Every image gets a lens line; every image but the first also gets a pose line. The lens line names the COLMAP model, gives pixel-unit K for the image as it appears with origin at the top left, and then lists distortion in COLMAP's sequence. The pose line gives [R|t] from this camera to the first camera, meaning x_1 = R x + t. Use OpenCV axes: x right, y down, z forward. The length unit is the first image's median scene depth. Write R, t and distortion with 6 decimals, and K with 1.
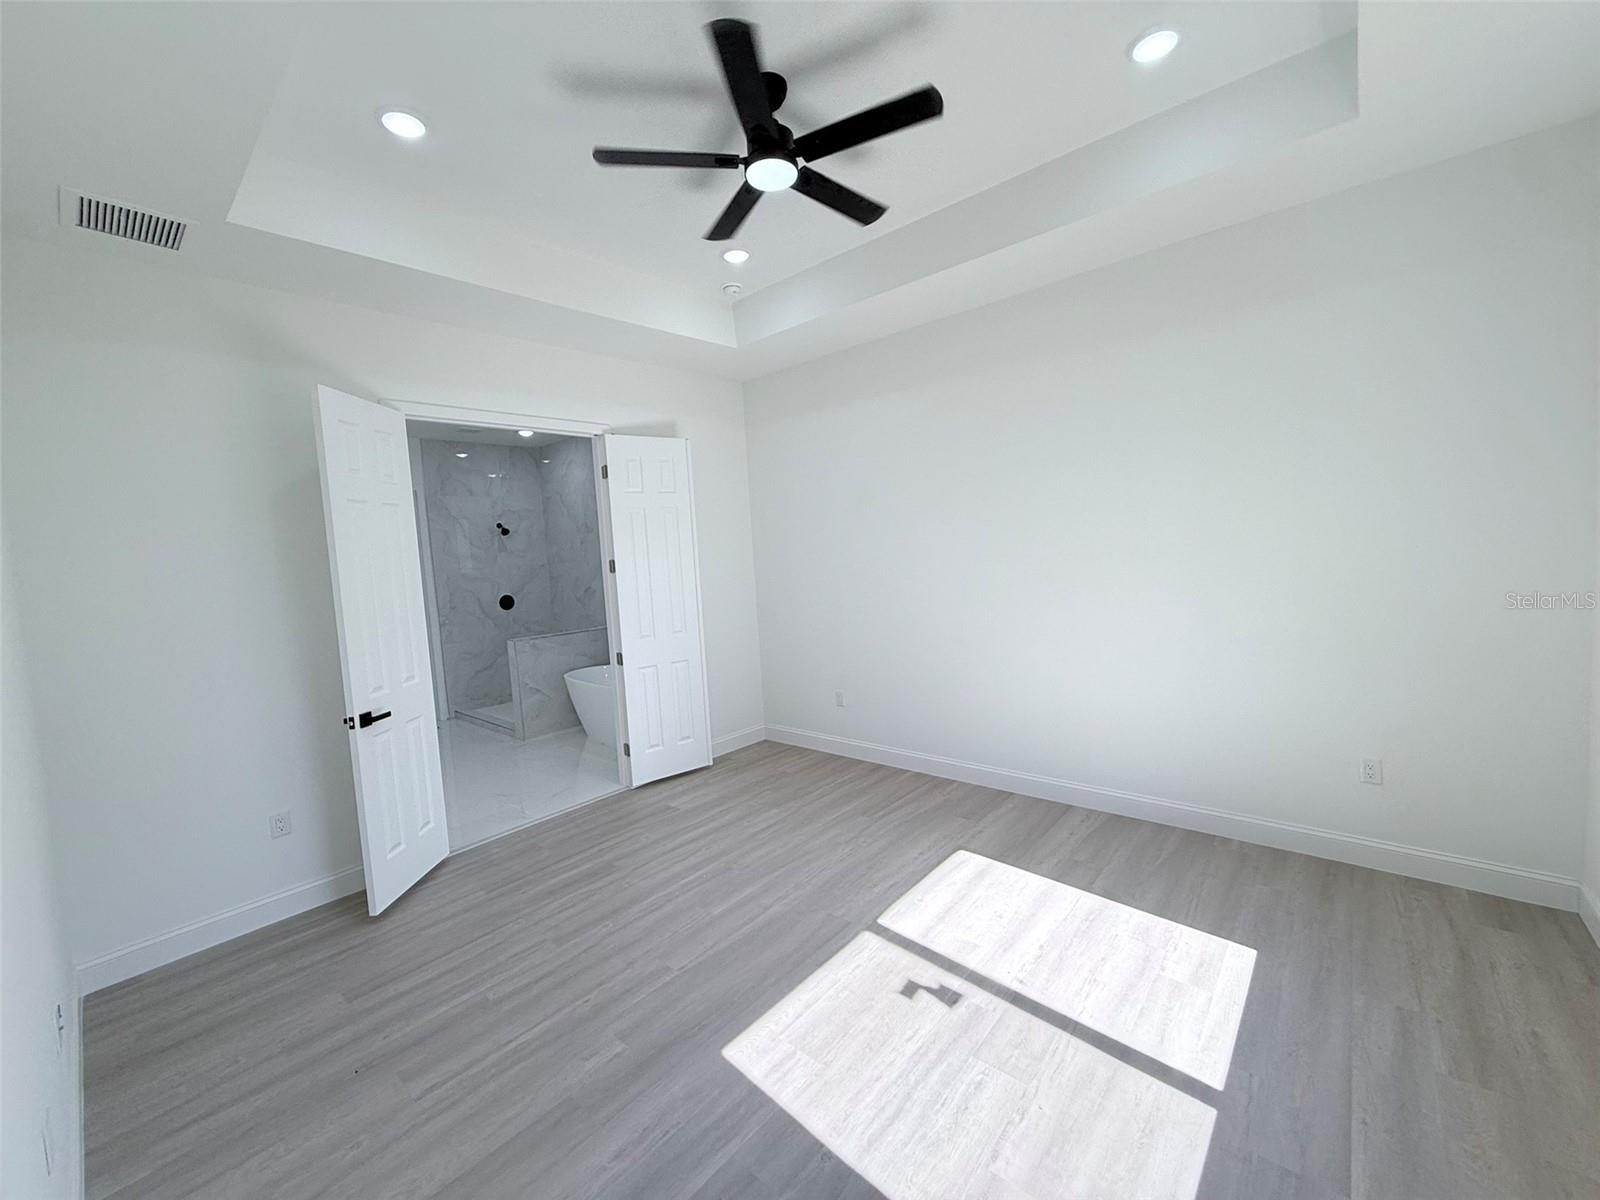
lens RADIAL K [[636.2, 0, 794.4], [0, 636.2, 589.7], [0, 0, 1]] dist [0.000180, 0.000341]
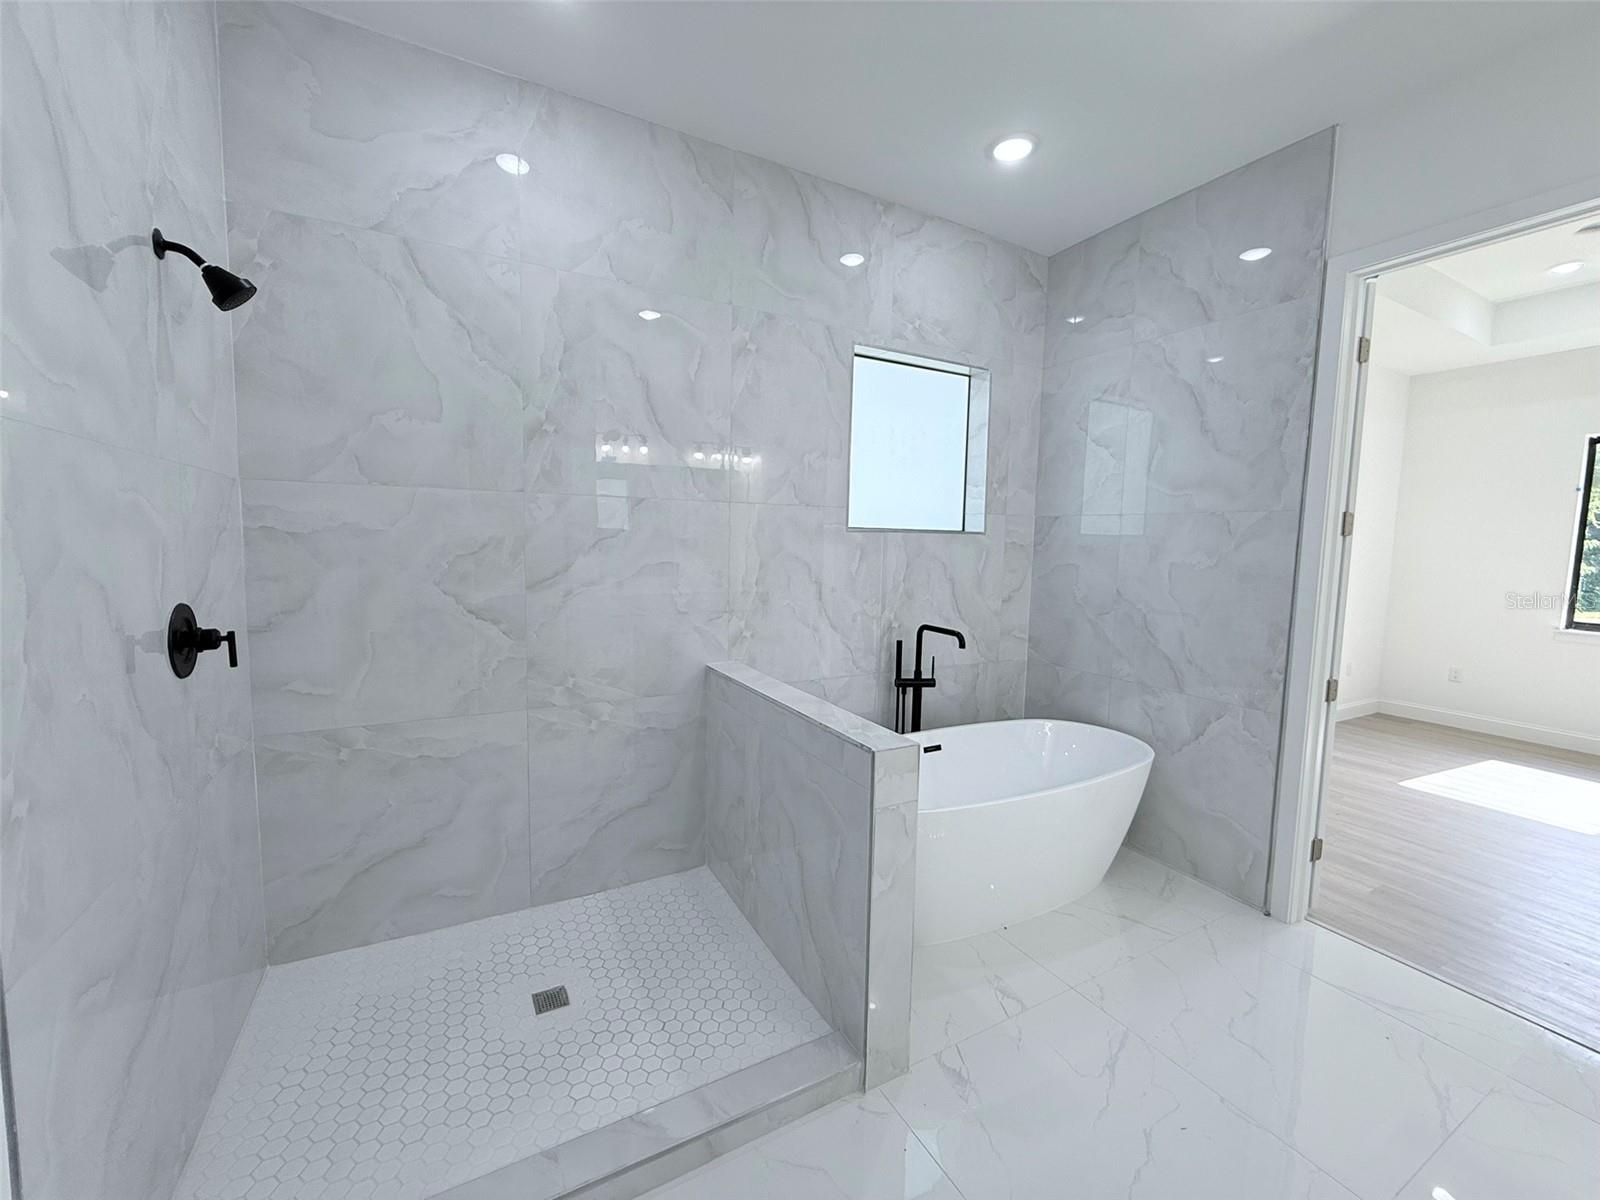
lens RADIAL K [[636.2, 0, 795.7], [0, 636.2, 592.9], [0, 0, 1]] dist [0.000180, 0.000341]
pose [[0.344451, -0.014081, 0.938699, -0.587903], [0.014641, 0.999846, 0.009626, 0.005502], [-0.938690, 0.010428, 0.344605, 0.764067]]
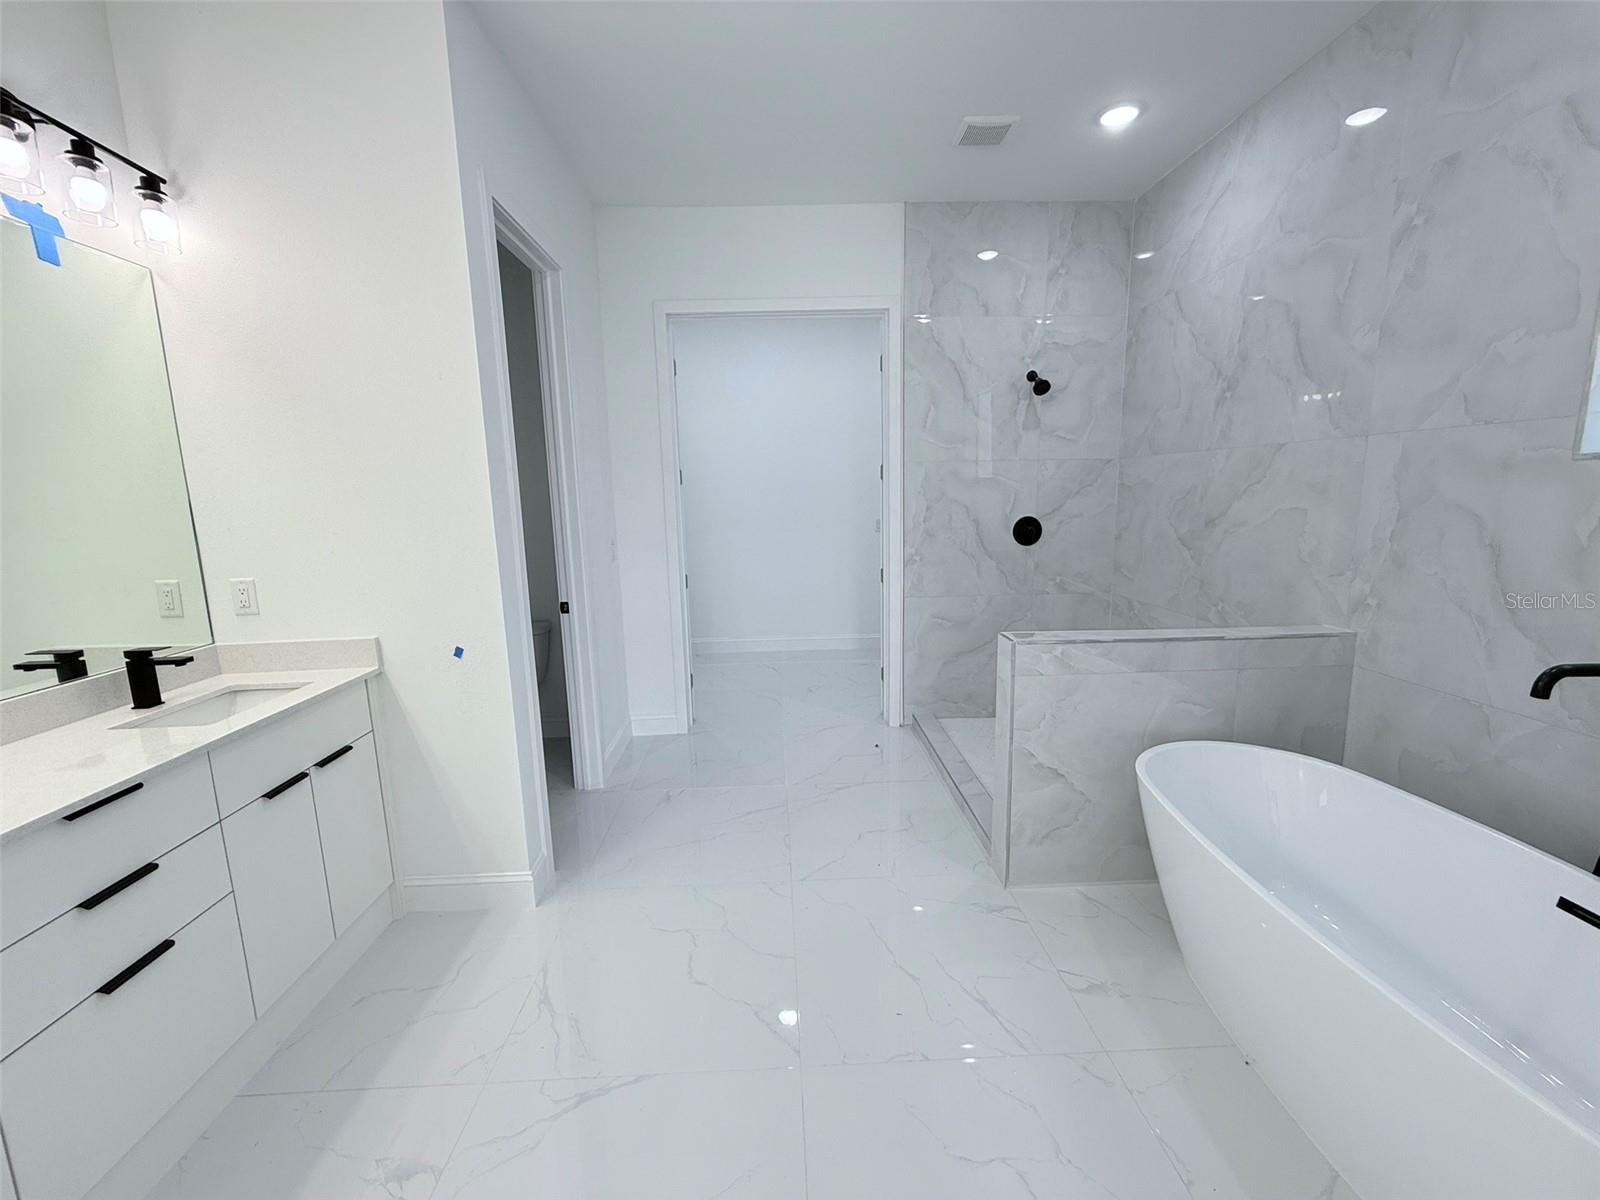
lens RADIAL K [[636.2, 0, 795.1], [0, 636.2, 593.8], [0, 0, 1]] dist [0.000180, 0.000341]
pose [[0.687020, 0.164458, -0.707783, -0.212789], [-0.068639, 0.984384, 0.162103, -0.000510], [0.723389, -0.062787, 0.687580, 0.517634]]
